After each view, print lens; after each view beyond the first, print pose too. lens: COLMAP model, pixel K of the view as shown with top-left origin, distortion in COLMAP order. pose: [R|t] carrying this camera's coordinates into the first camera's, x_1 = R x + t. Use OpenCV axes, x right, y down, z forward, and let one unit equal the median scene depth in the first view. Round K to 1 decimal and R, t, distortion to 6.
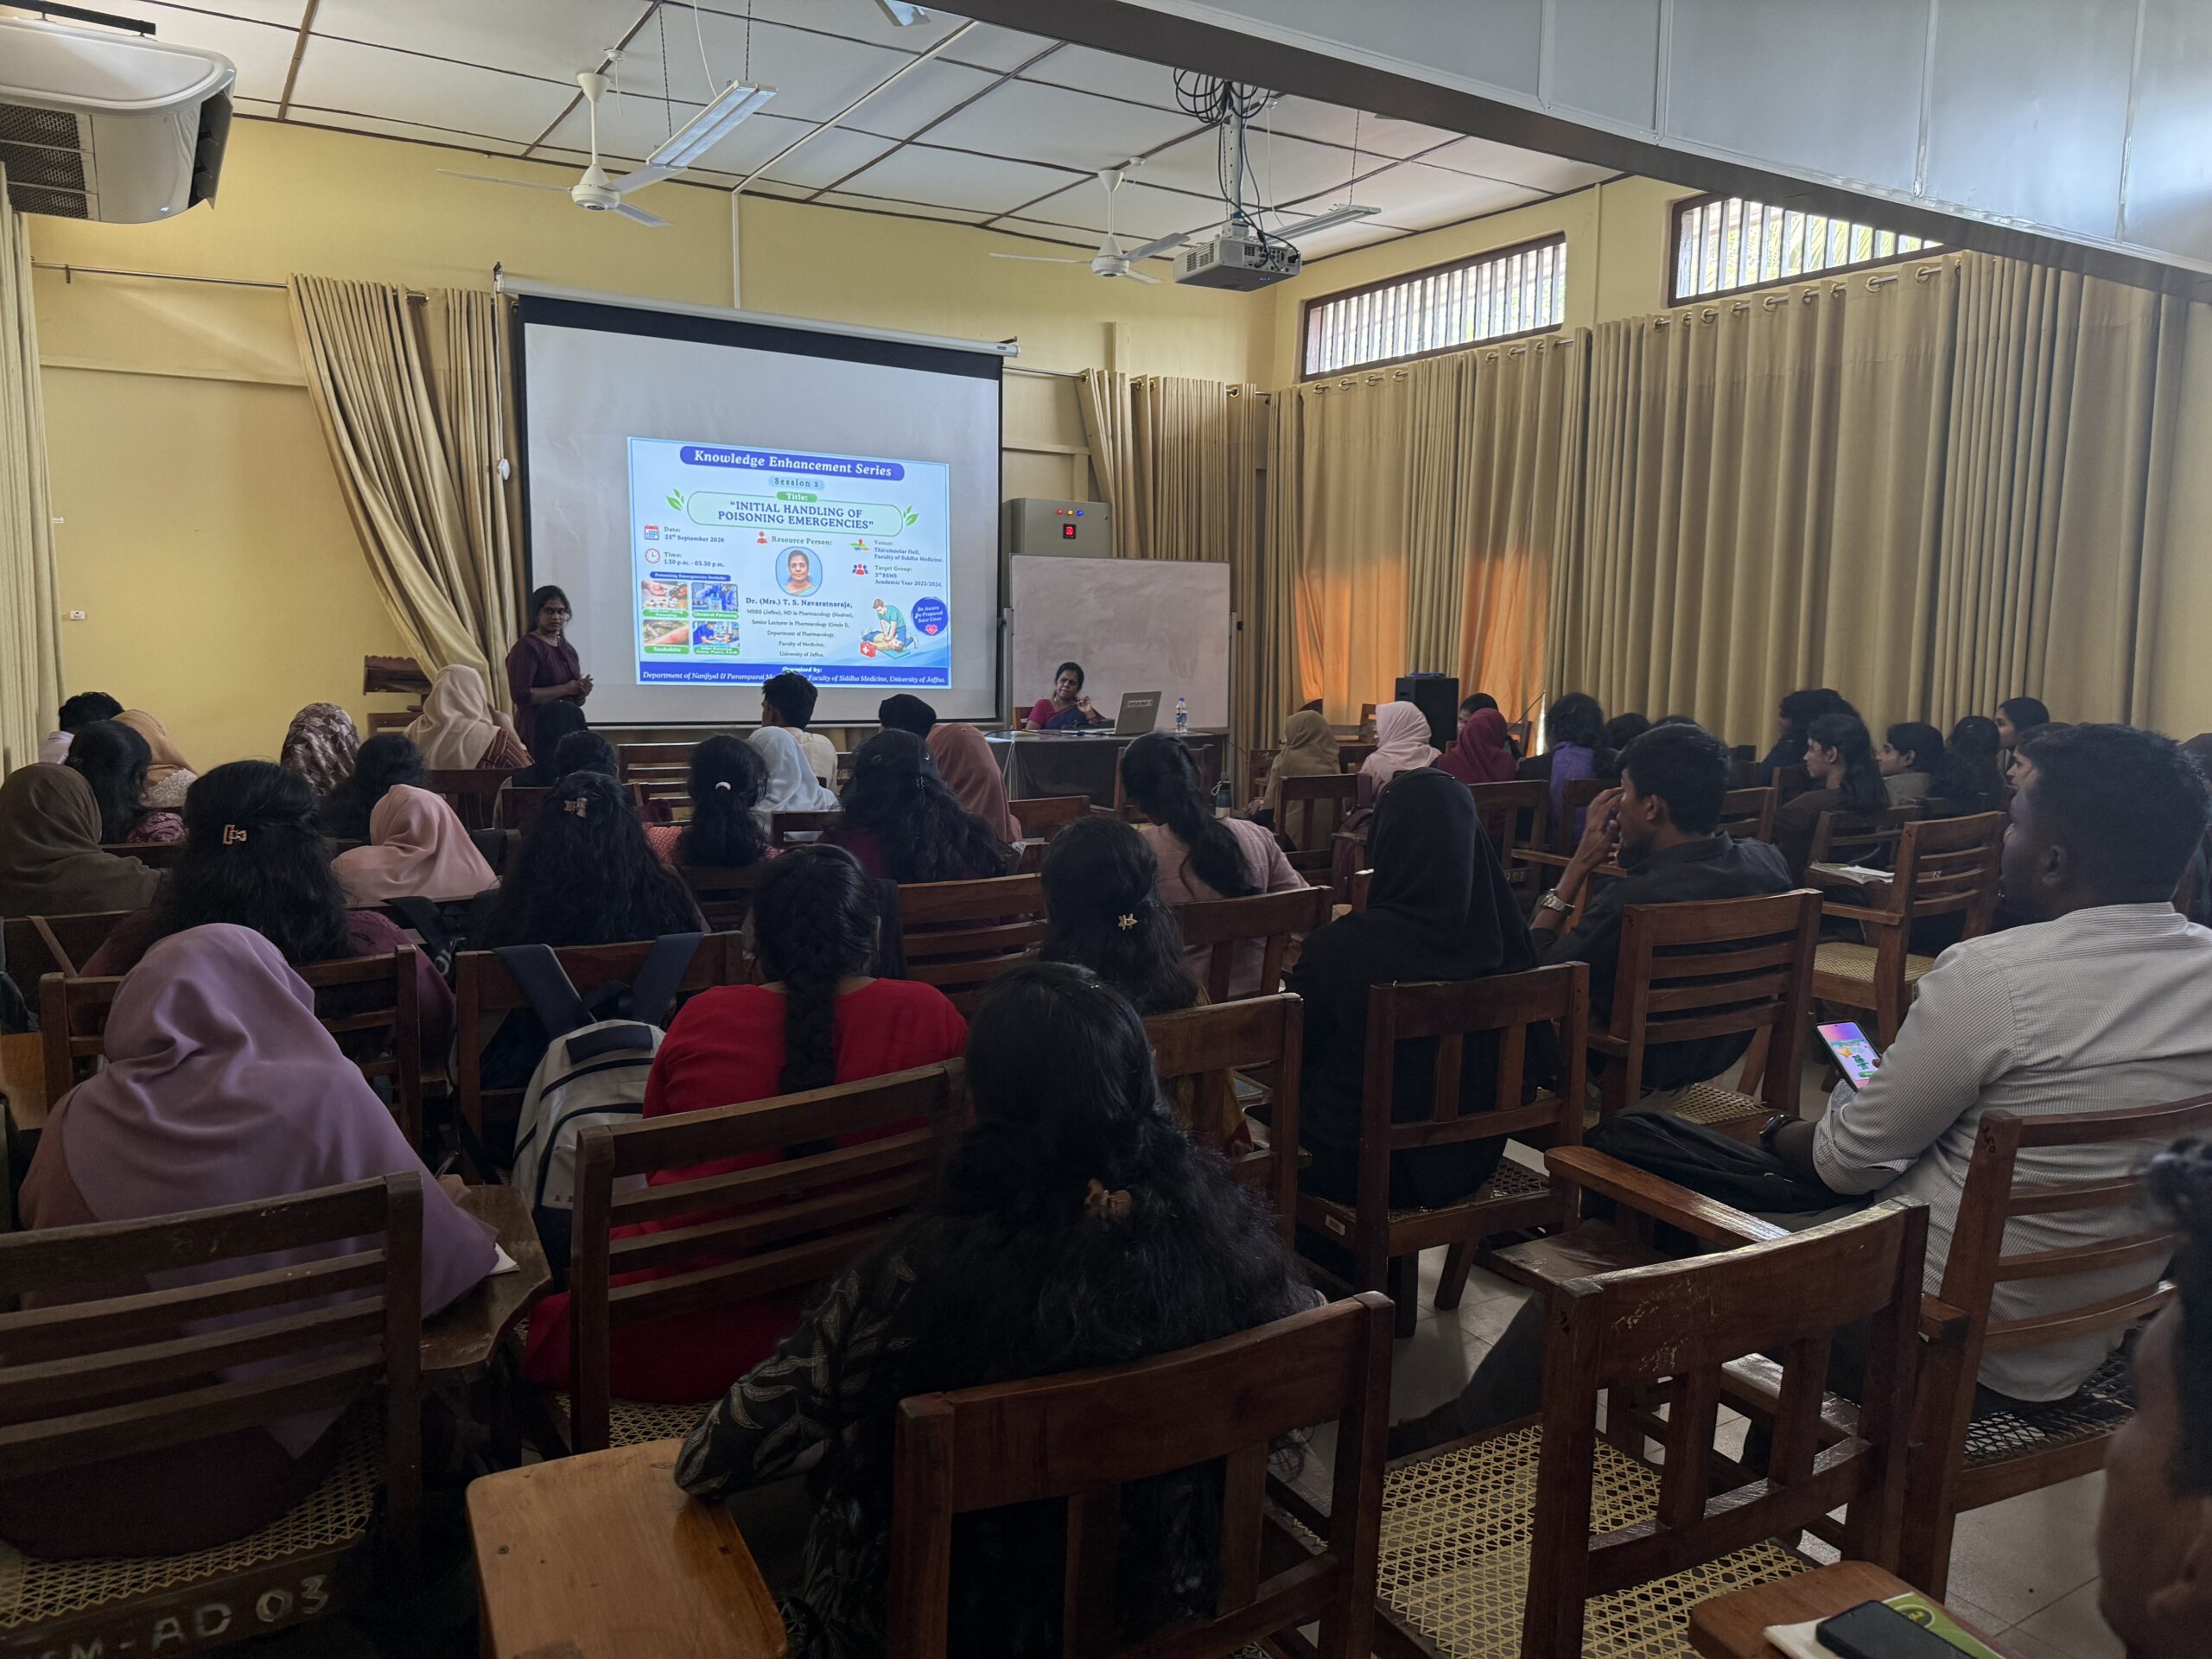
lens RADIAL K [[1571.4, 0, 1119.0], [0, 1571.4, 845.6], [0, 0, 1]] dist [0.085045, -0.113517]
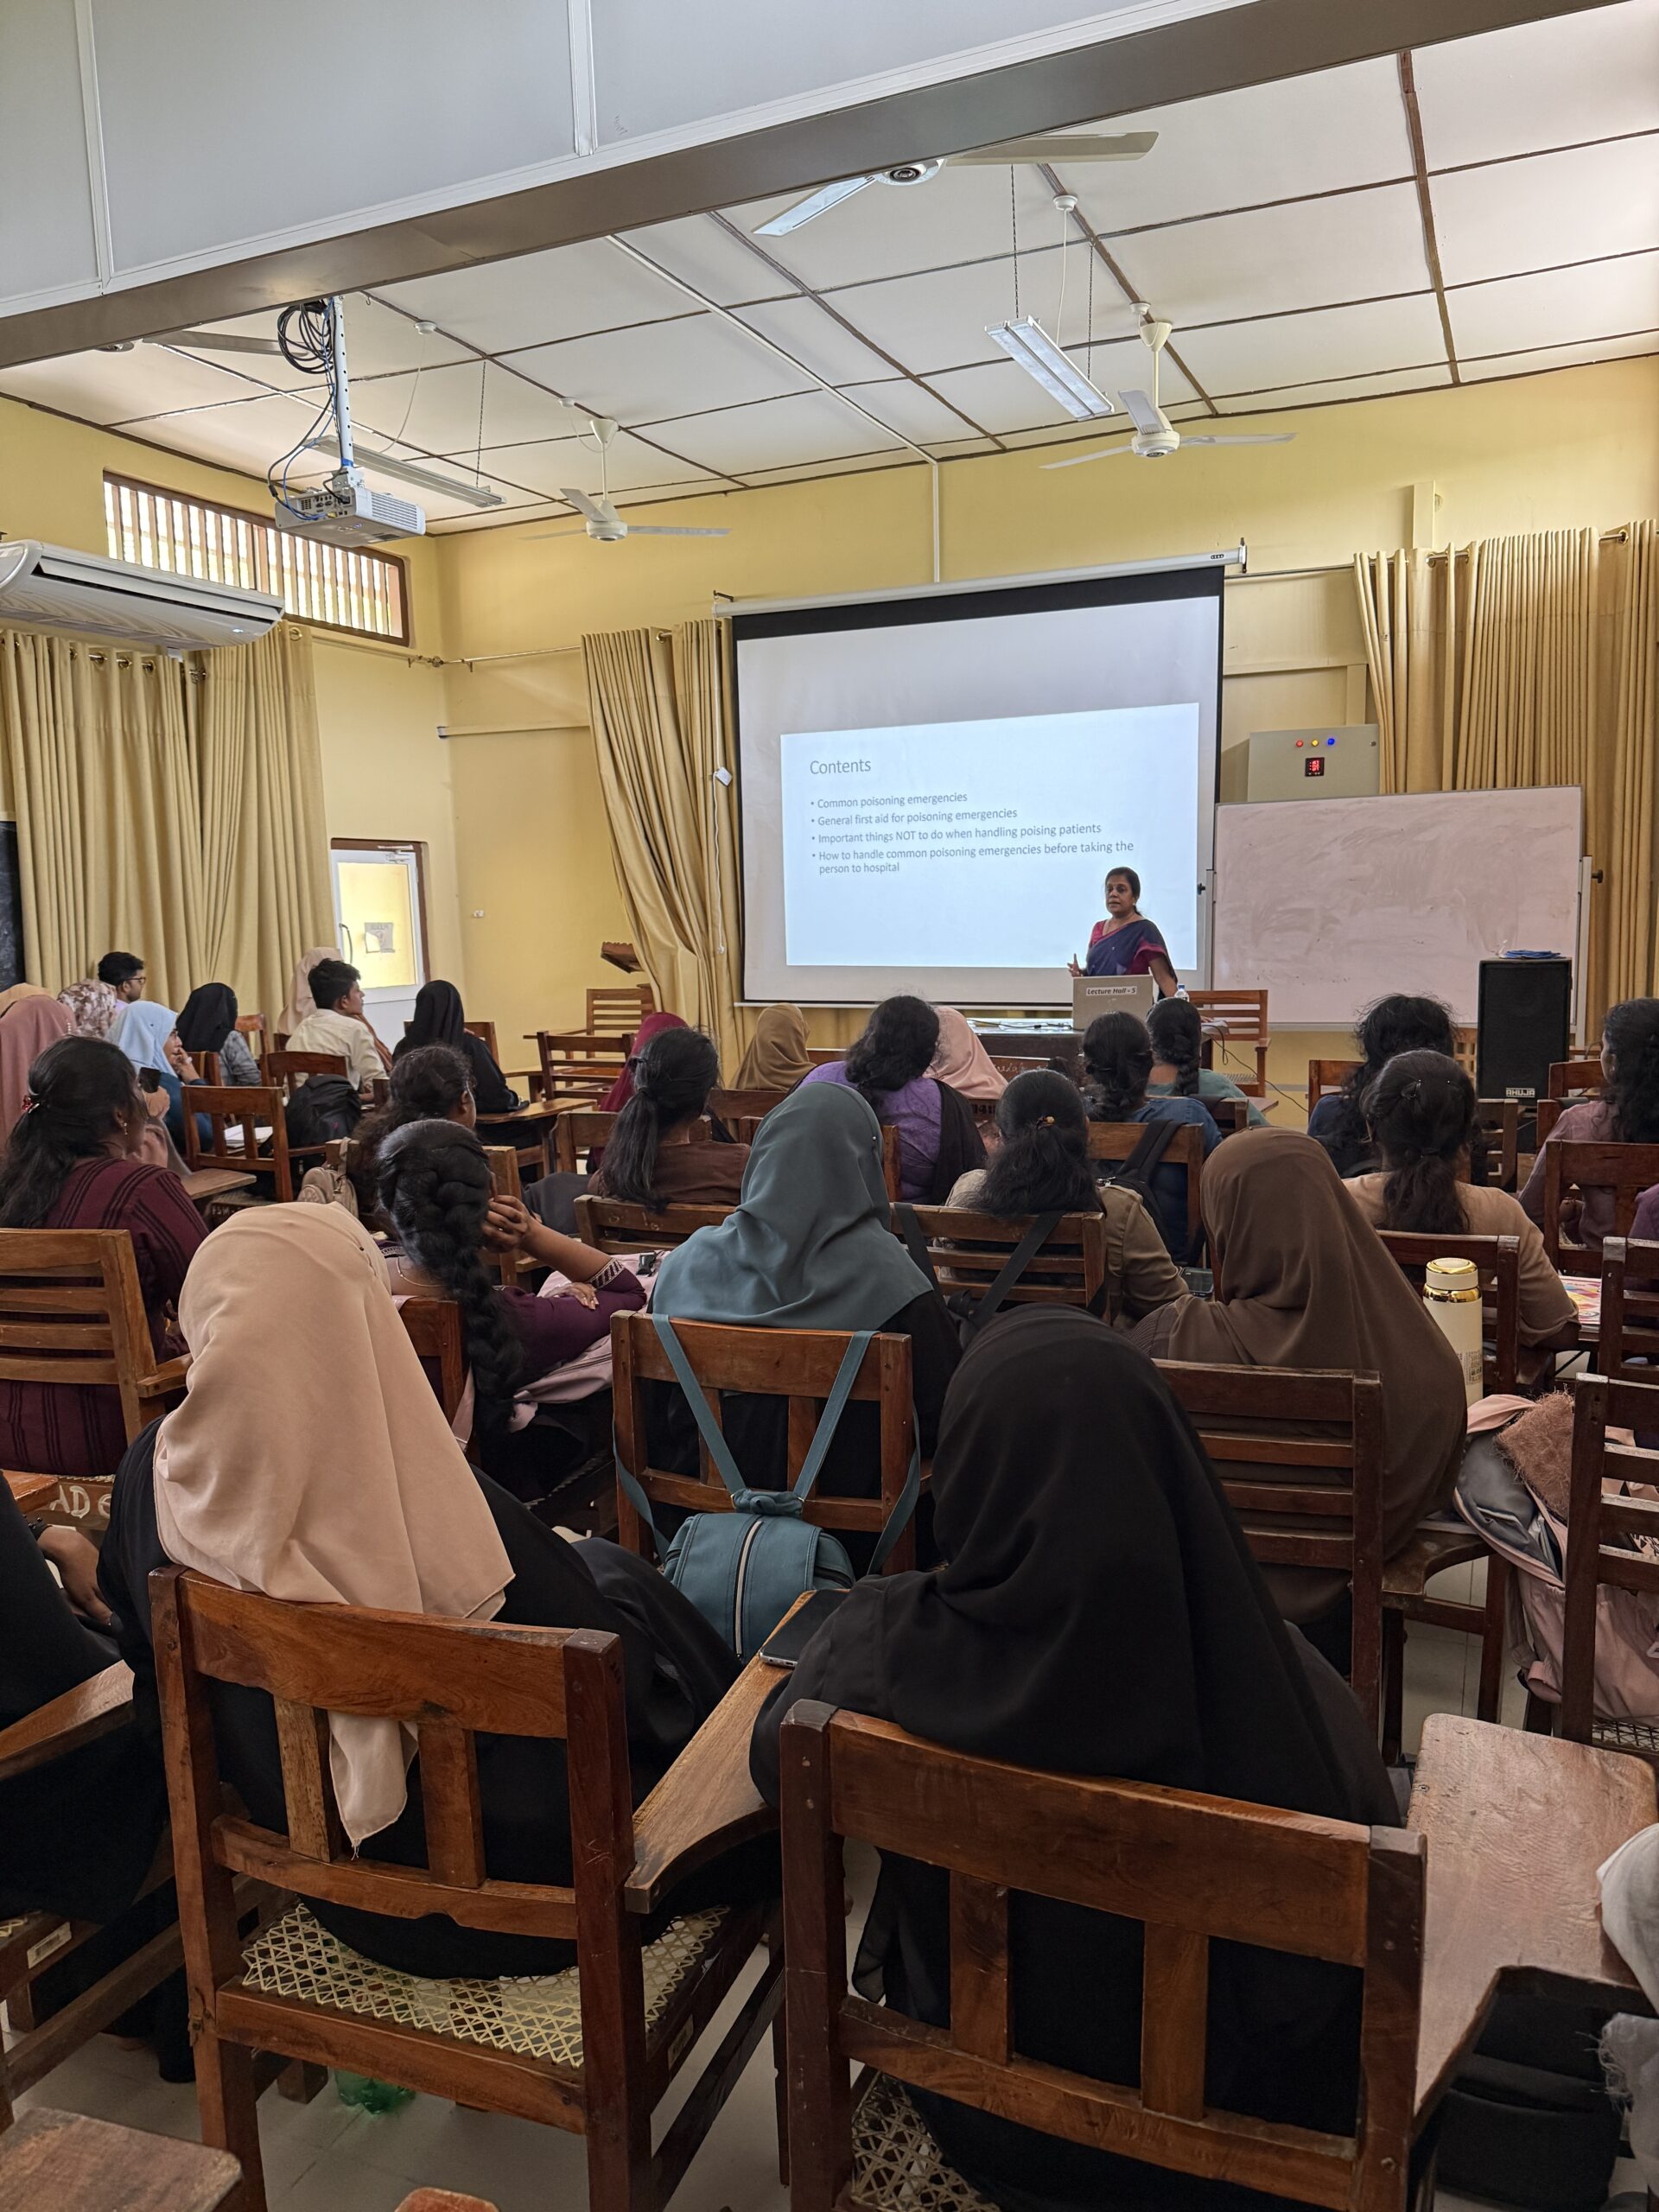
lens RADIAL K [[1618.3, 0, 829.5], [0, 1618.3, 1106.0], [0, 0, 1]] dist [0.098549, -0.167860]
pose [[0.570120, 0.073897, -0.818231, 0.569625], [-0.077742, 0.996330, 0.035813, -0.046945], [0.817875, 0.043193, 0.573773, 0.384353]]
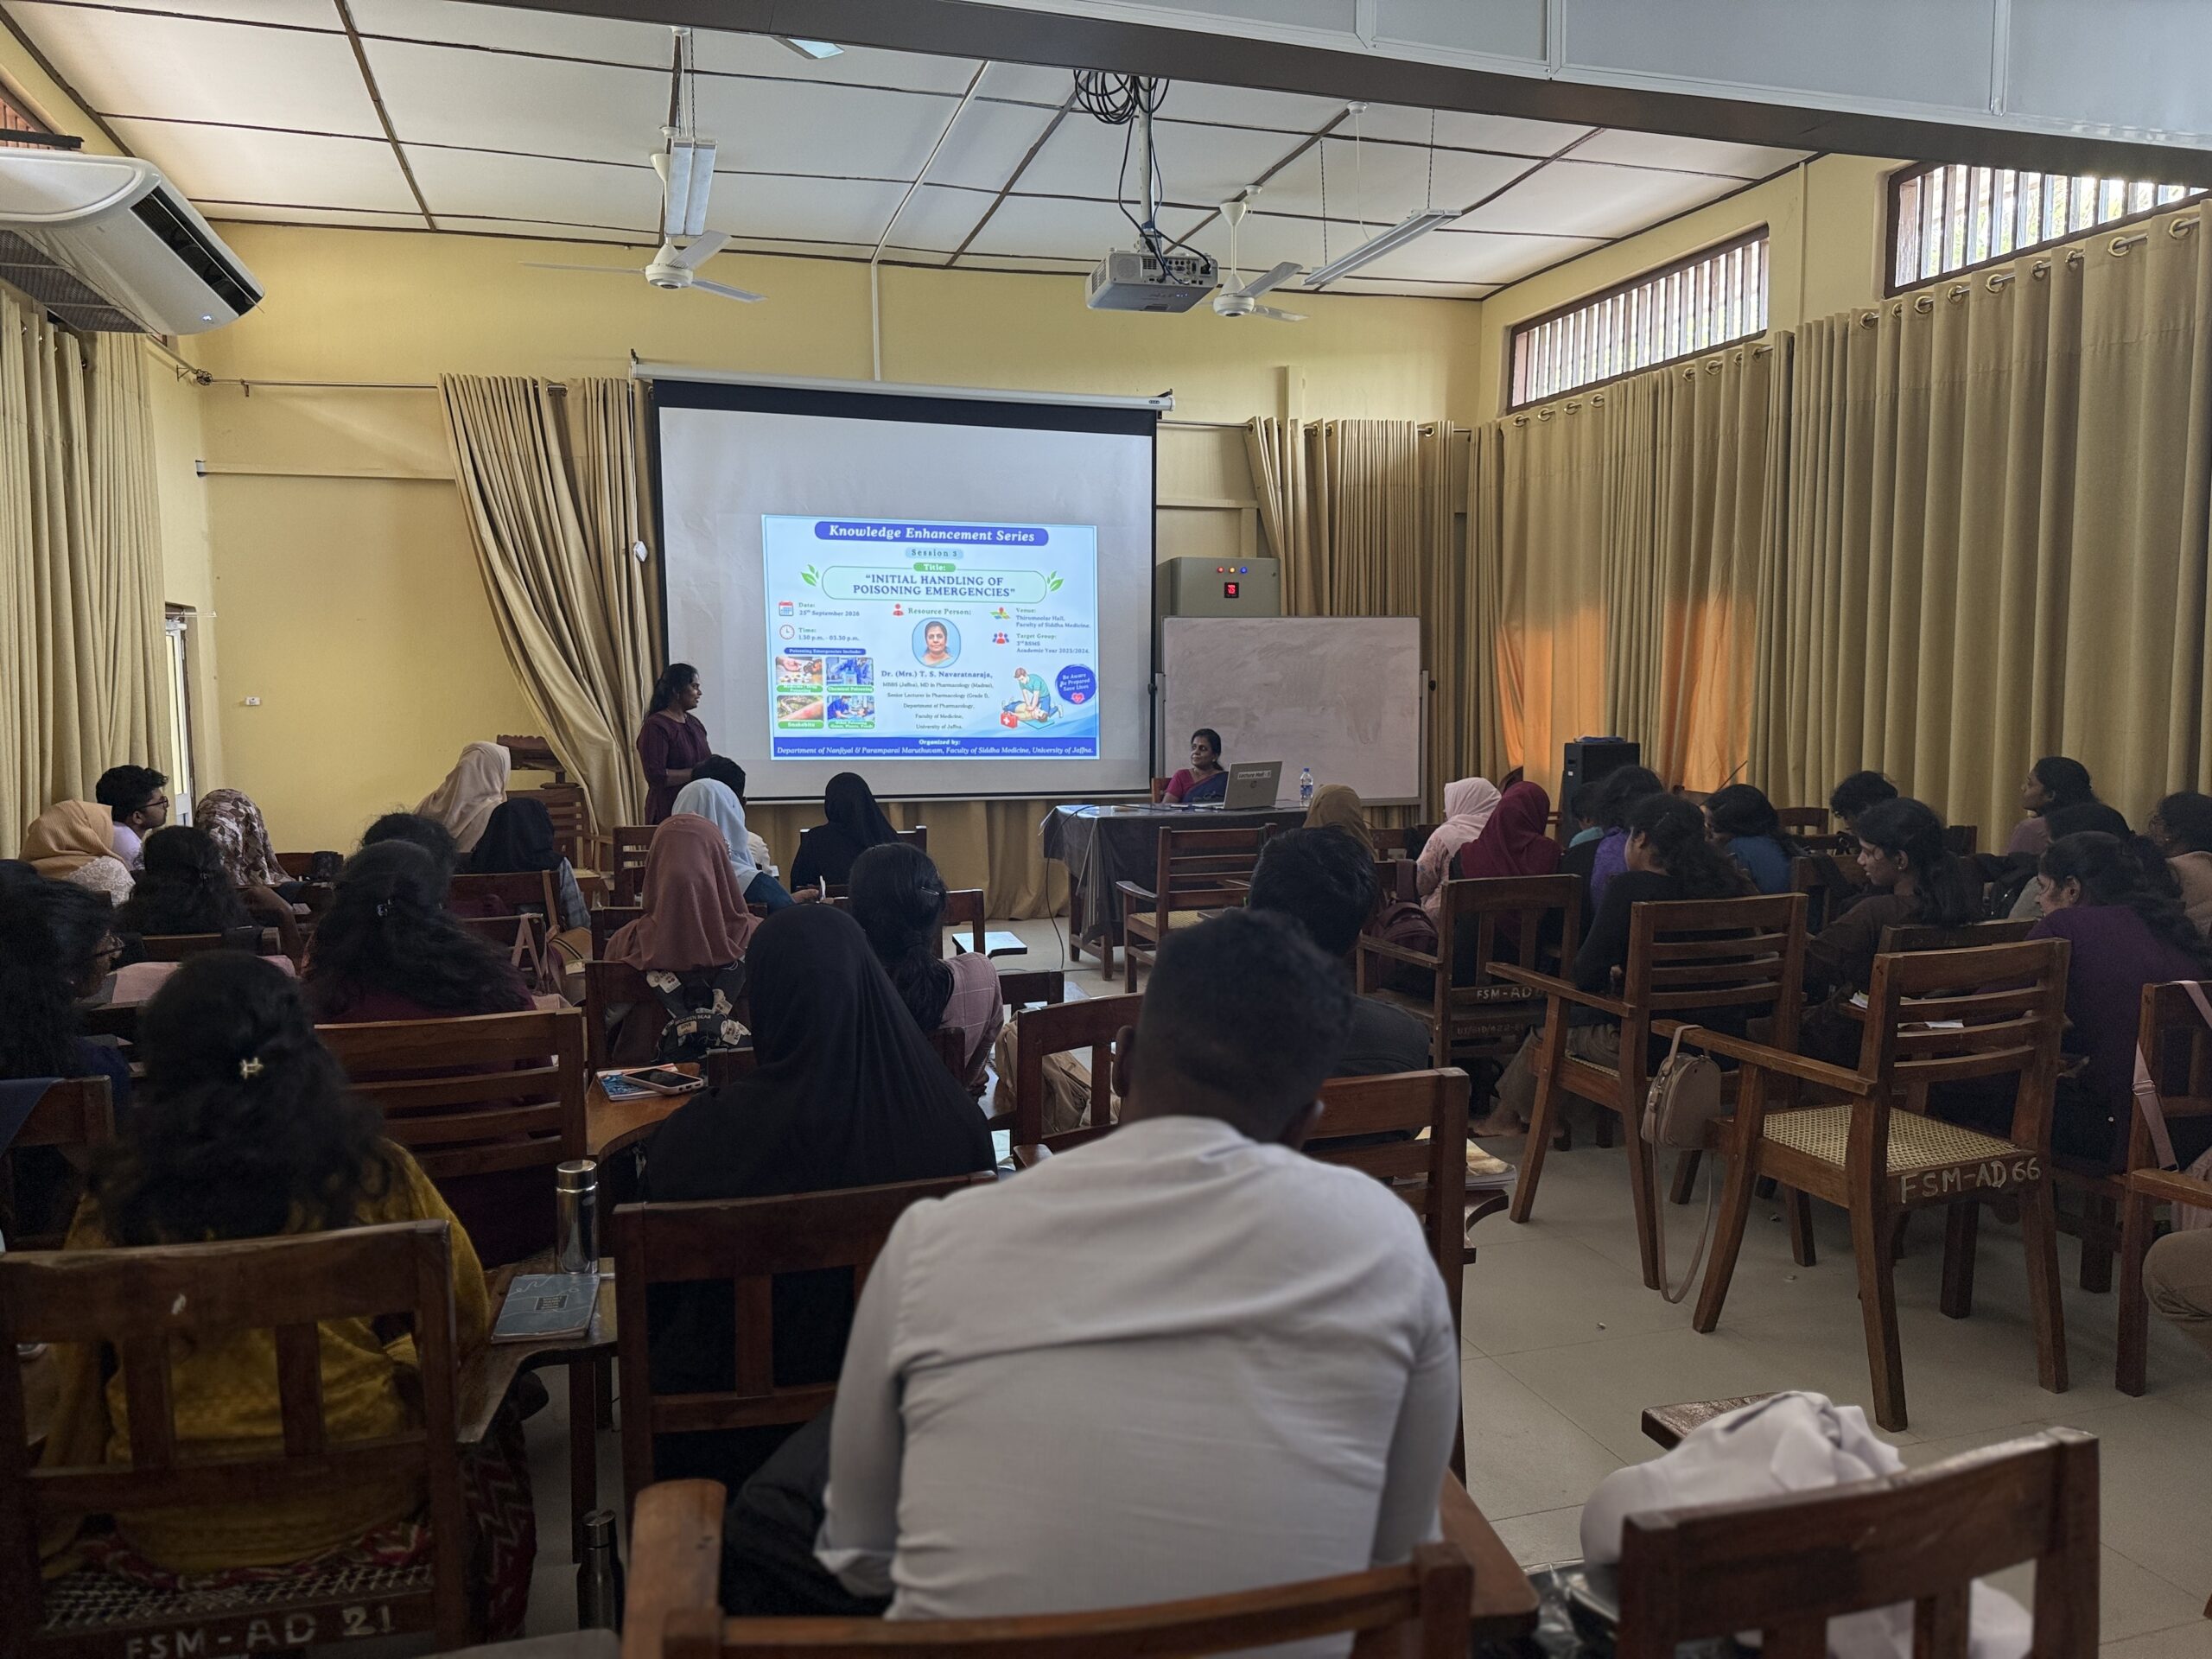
lens RADIAL K [[1572.3, 0, 1111.0], [0, 1572.3, 850.9], [0, 0, 1]] dist [0.082265, -0.109844]
pose [[0.968080, 0.005059, -0.250590, 0.150780], [-0.013786, 0.999358, -0.033082, -0.014312], [0.250261, 0.035480, 0.967528, 0.091649]]
